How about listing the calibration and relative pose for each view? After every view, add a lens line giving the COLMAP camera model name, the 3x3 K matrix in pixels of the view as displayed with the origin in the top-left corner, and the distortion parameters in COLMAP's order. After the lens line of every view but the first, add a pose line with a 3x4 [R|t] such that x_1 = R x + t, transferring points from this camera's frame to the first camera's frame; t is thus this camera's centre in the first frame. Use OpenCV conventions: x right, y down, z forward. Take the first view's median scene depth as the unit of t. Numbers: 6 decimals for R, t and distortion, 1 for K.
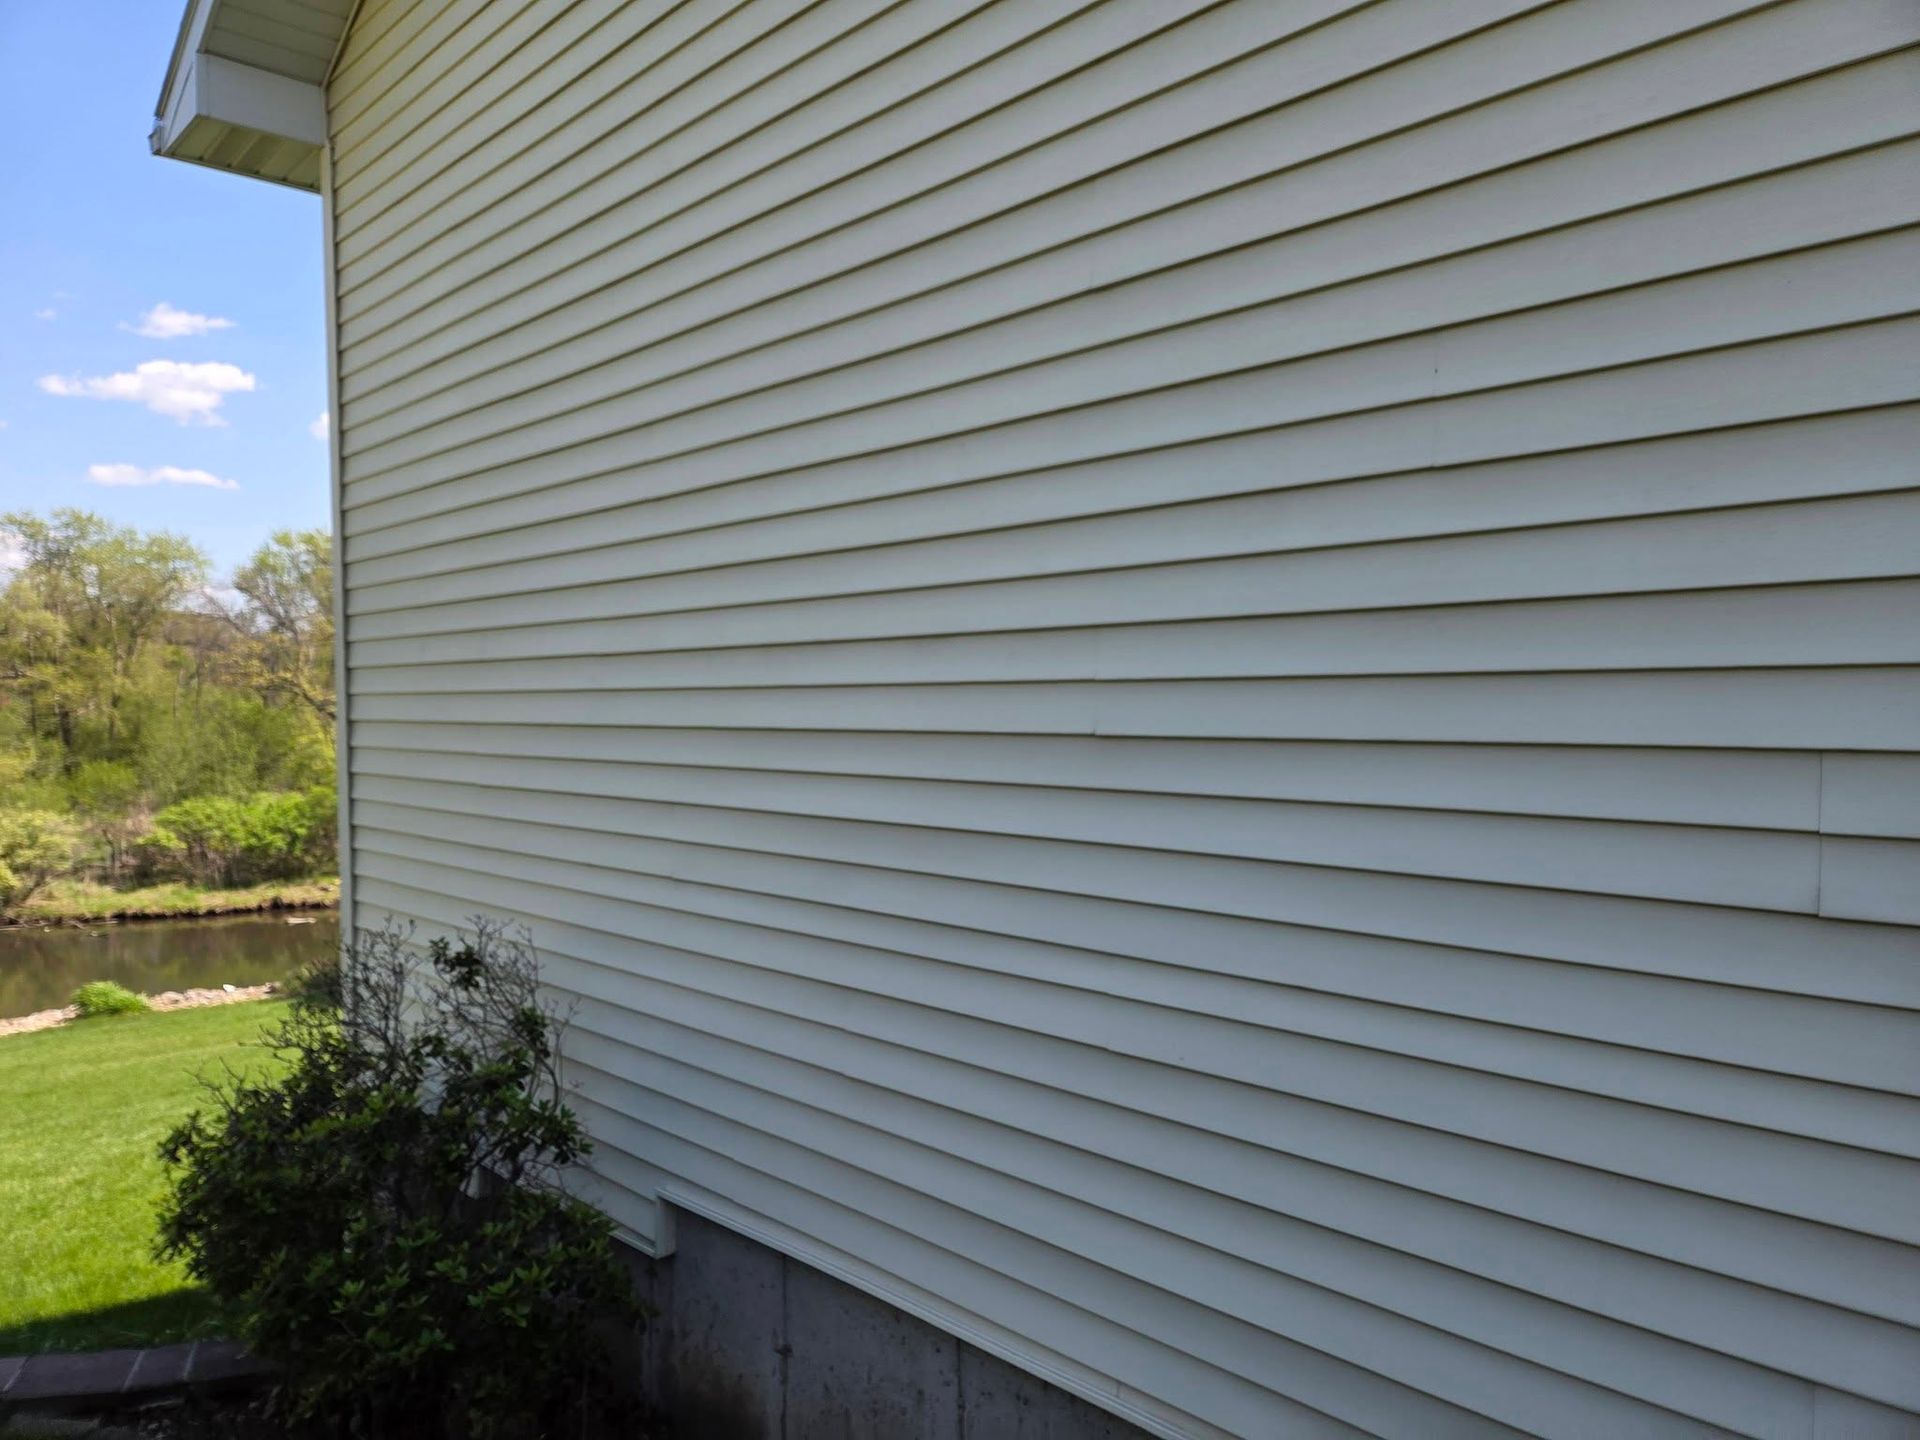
lens RADIAL K [[1279.4, 0, 960.0], [0, 1279.4, 720.0], [0, 0, 1]] dist [0.066986, -0.051223]
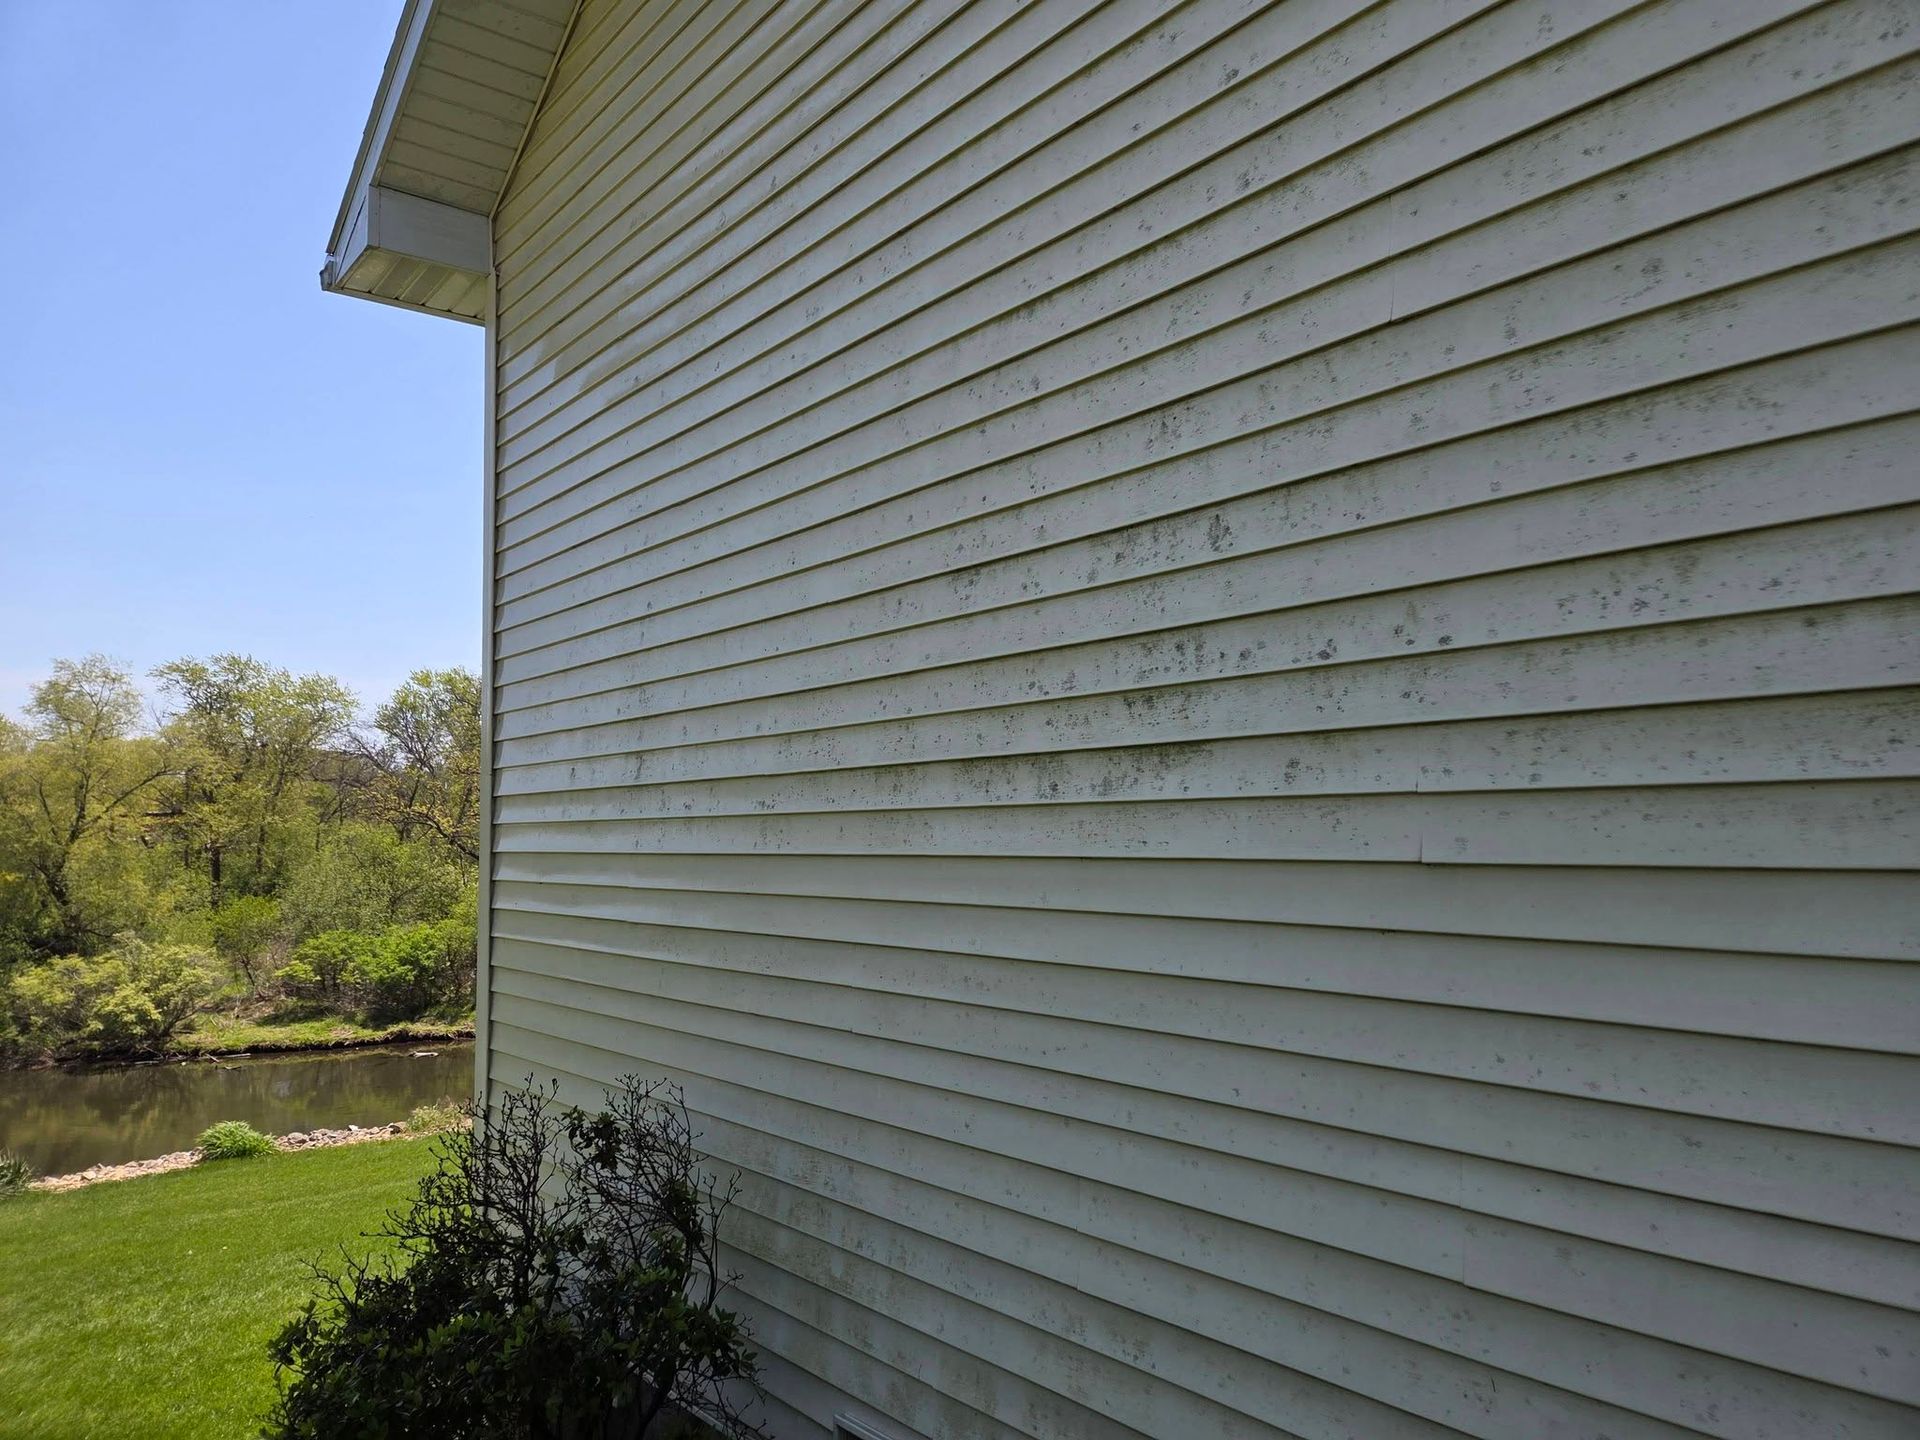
lens RADIAL K [[1167.9, 0, 958.6], [0, 1167.9, 690.2], [0, 0, 1]] dist [0.036405, -0.029613]
pose [[0.998680, -0.022357, -0.046245, -0.088743], [0.016337, 0.991811, -0.126666, -0.003788], [0.048698, 0.125744, 0.990867, 0.153795]]
